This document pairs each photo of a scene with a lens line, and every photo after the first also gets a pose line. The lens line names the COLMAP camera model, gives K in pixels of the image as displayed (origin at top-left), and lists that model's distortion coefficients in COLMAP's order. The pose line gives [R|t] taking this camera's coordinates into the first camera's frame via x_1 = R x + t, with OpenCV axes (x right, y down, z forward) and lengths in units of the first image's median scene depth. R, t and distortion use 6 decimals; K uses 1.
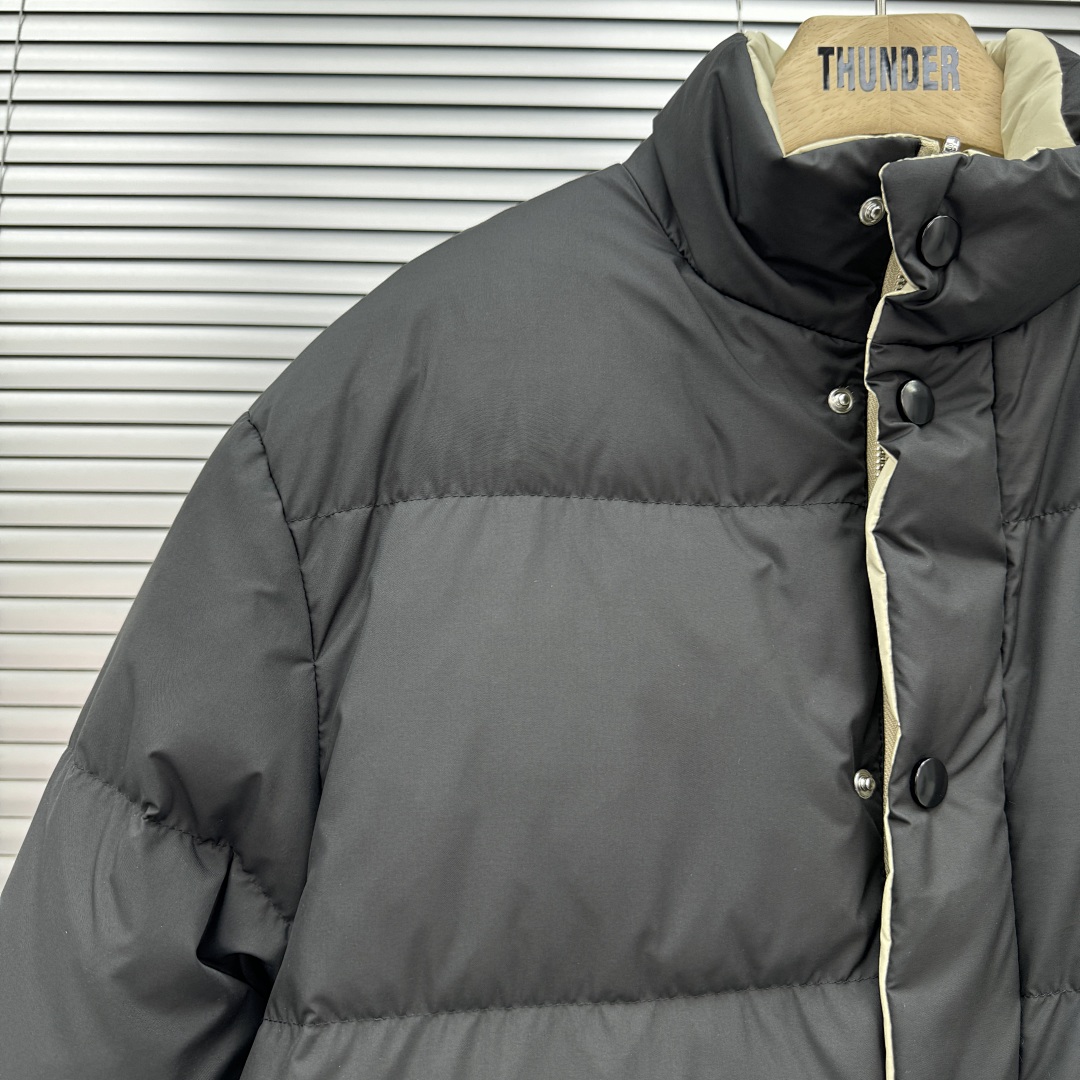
lens RADIAL K [[961.8, 0, 540.0], [0, 961.8, 540.0], [0, 0, 1]] dist [0.028743, -0.079764]
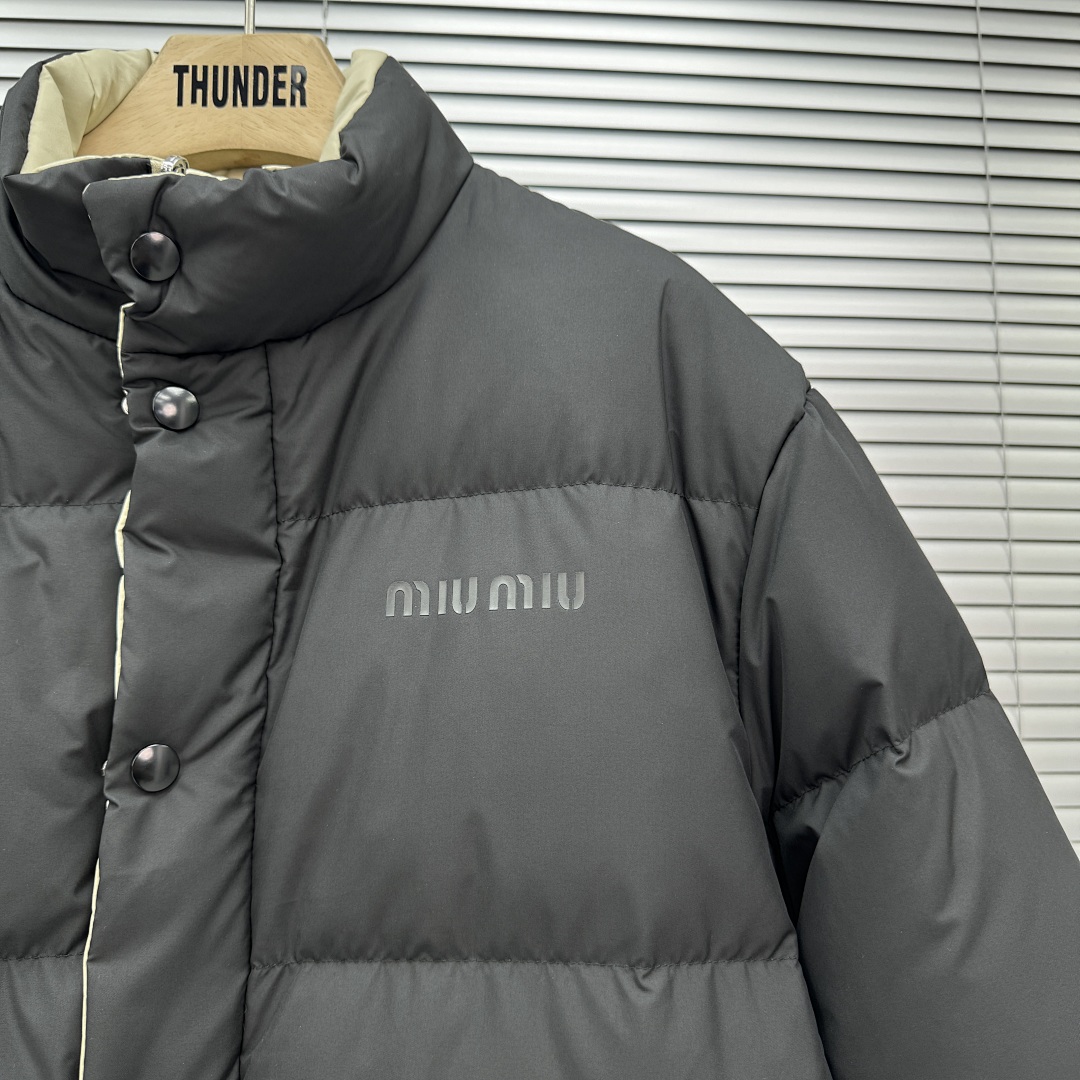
lens RADIAL K [[956.1, 0, 540.0], [0, 956.1, 540.0], [0, 0, 1]] dist [0.054659, -0.156231]
pose [[0.997954, -0.001106, 0.063929, 0.733702], [0.000460, 0.999949, 0.010124, -0.008990], [-0.063937, -0.010073, 0.997903, -0.075739]]
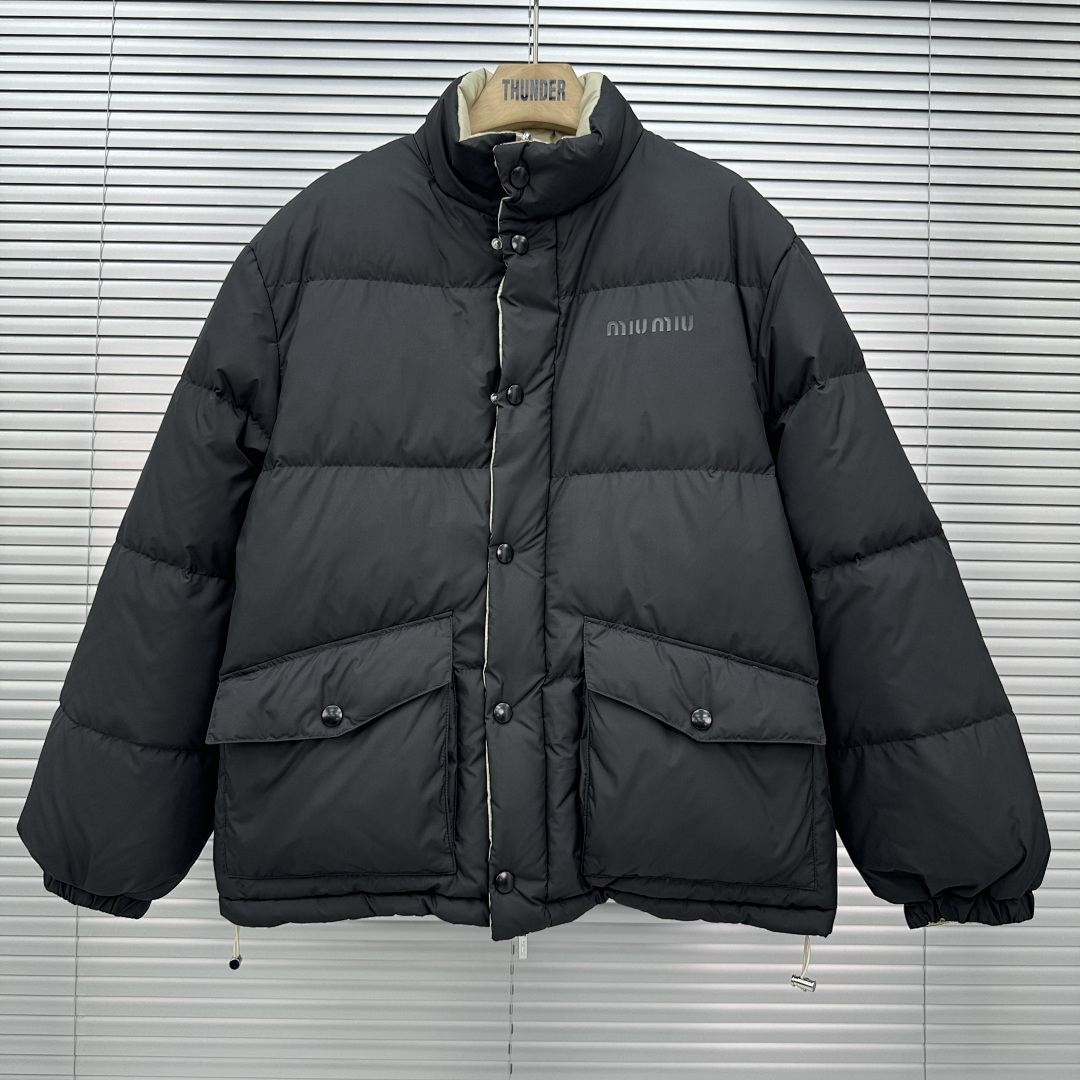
lens RADIAL K [[913.1, 0, 540.0], [0, 913.1, 540.0], [0, 0, 1]] dist [0.069015, -0.115513]
pose [[0.999883, 0.013325, 0.007566, 0.442314], [-0.014195, 0.991445, 0.129754, 0.309820], [-0.005772, -0.129846, 0.991517, -1.467429]]
